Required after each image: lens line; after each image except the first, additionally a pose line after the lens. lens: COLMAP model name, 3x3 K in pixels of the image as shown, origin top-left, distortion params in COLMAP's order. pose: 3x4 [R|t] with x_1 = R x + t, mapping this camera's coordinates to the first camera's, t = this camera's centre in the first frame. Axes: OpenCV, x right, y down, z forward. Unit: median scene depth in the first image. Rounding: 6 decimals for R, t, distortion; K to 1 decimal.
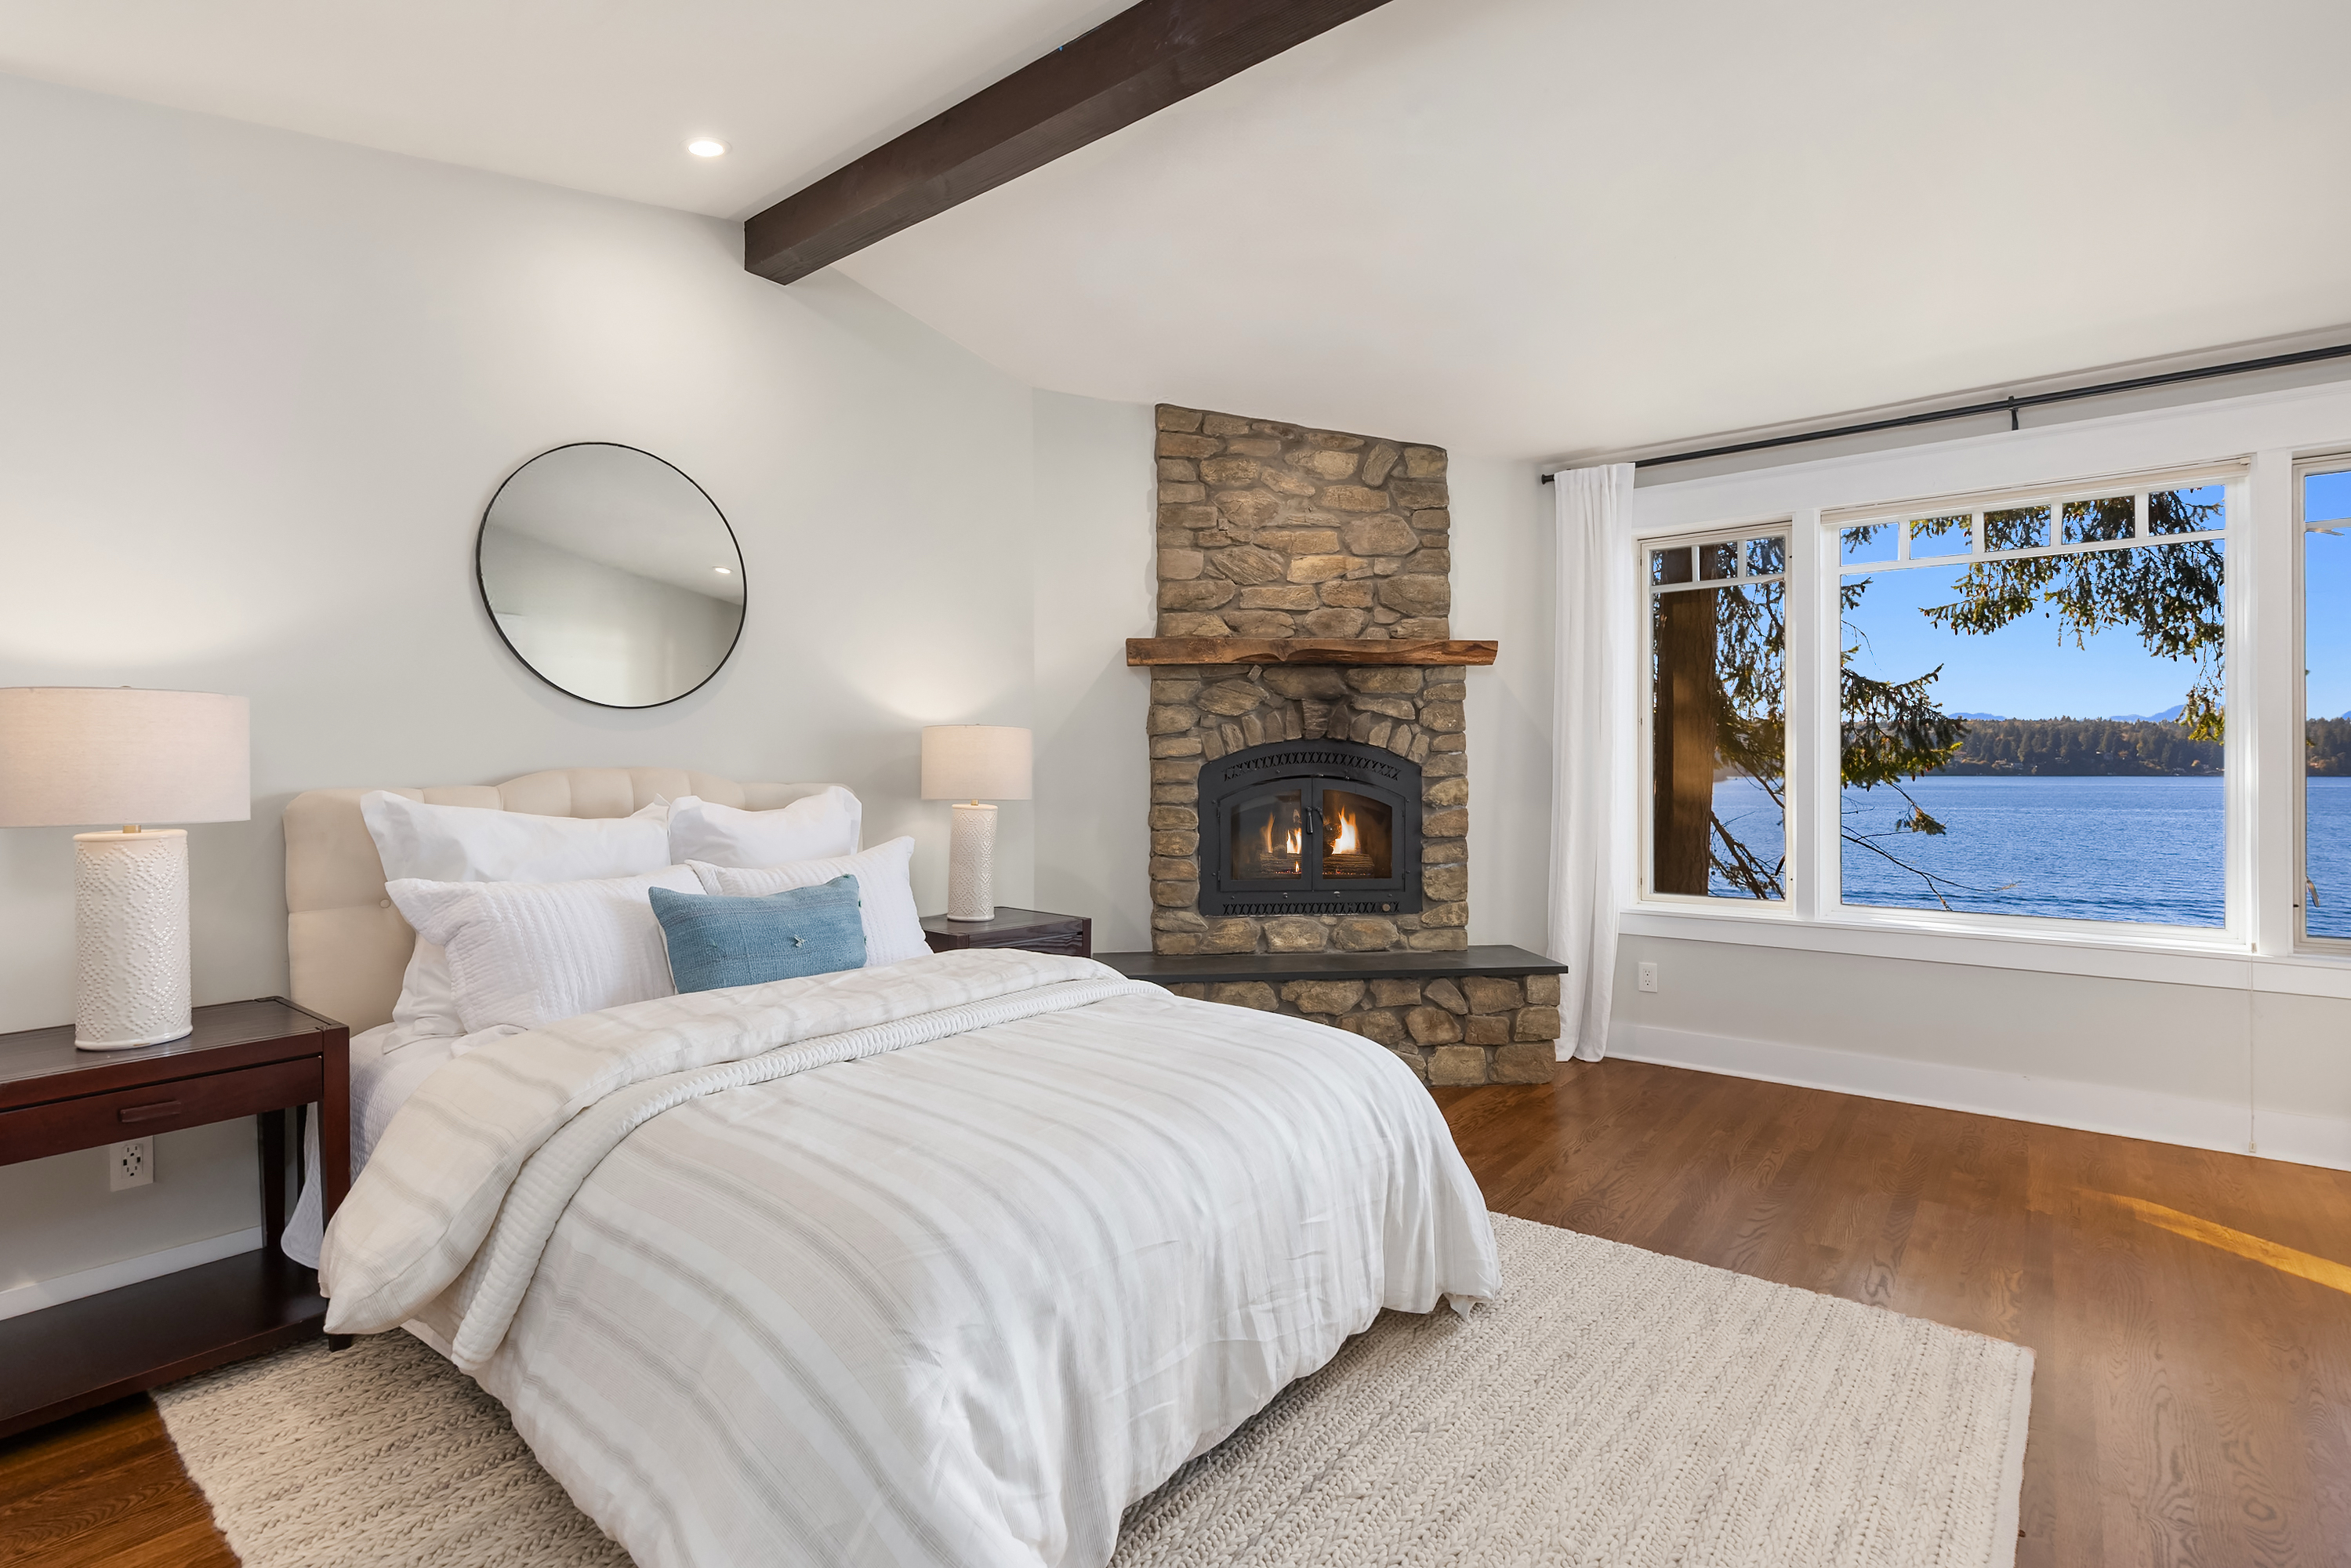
lens RADIAL K [[1136.0, 0, 1162.9], [0, 1136.0, 769.7], [0, 0, 1]] dist [0.010060, -0.000686]
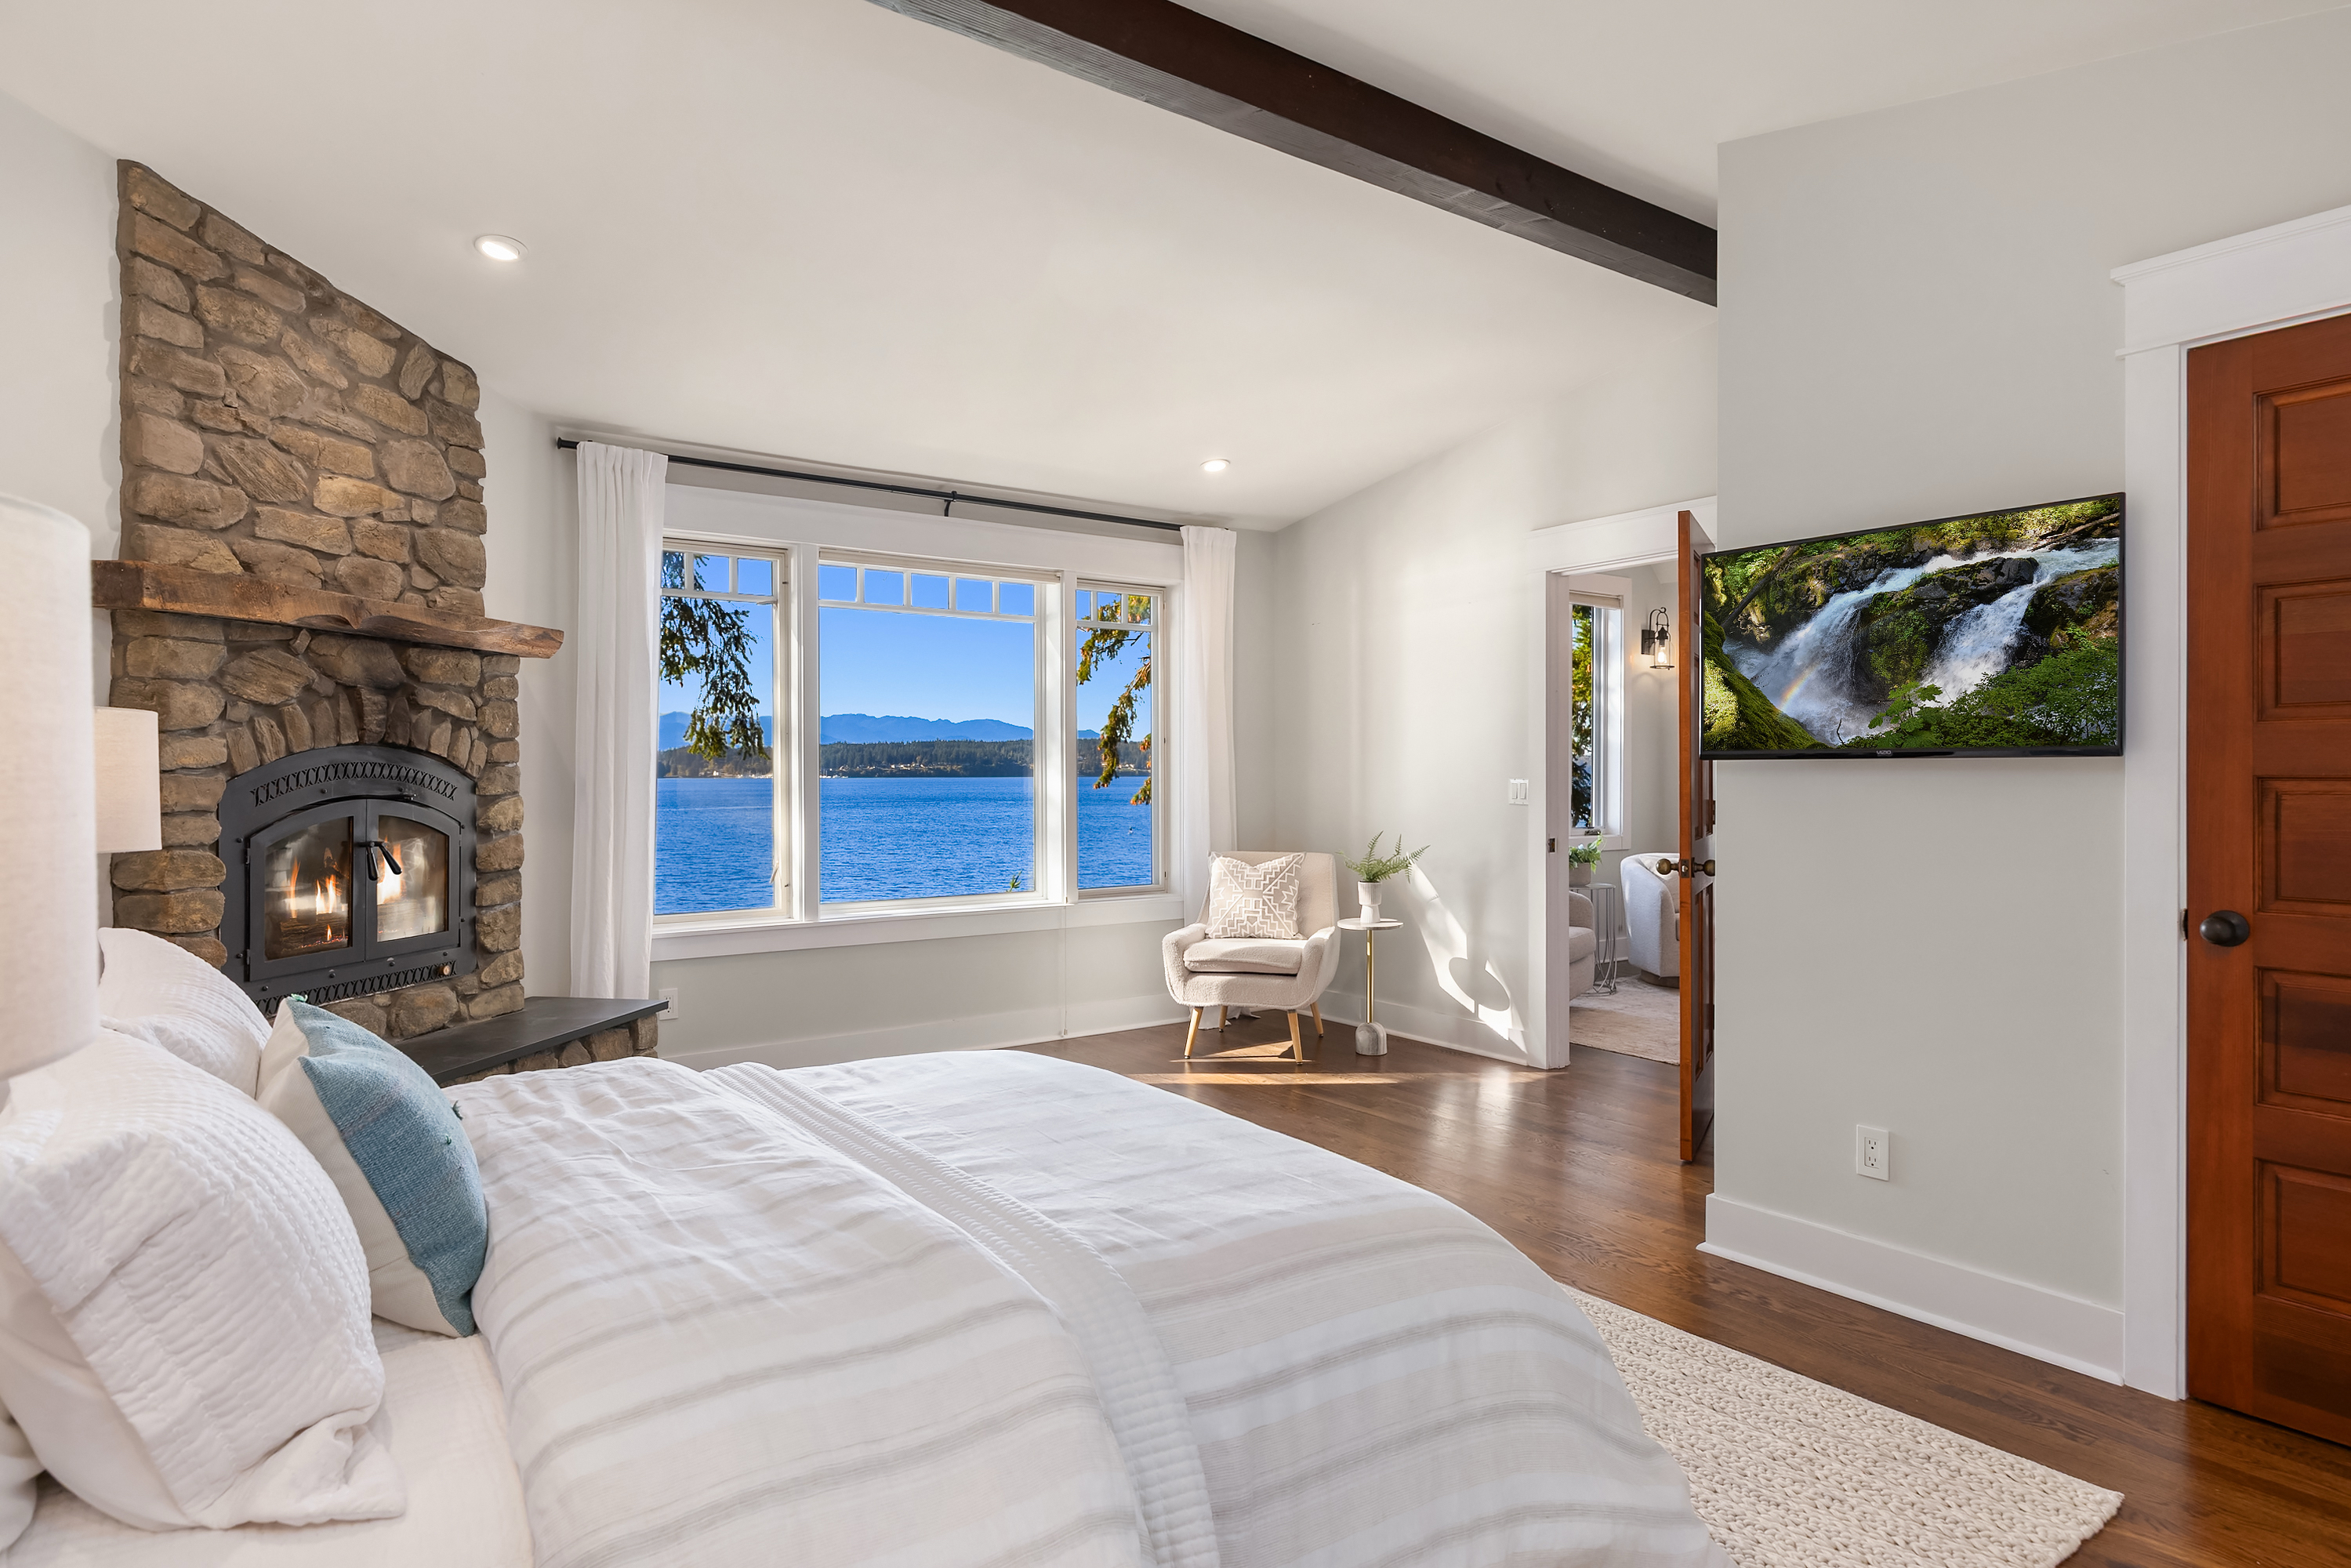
lens RADIAL K [[1322.2, 0, 1175.5], [0, 1322.2, 784.0], [0, 0, 1]] dist [-0.001375, 0.015056]
pose [[0.268273, -0.007842, 0.963311, -0.514017], [0.002001, 0.999969, 0.007583, -0.007276], [-0.963341, -0.000107, 0.268281, 0.301091]]
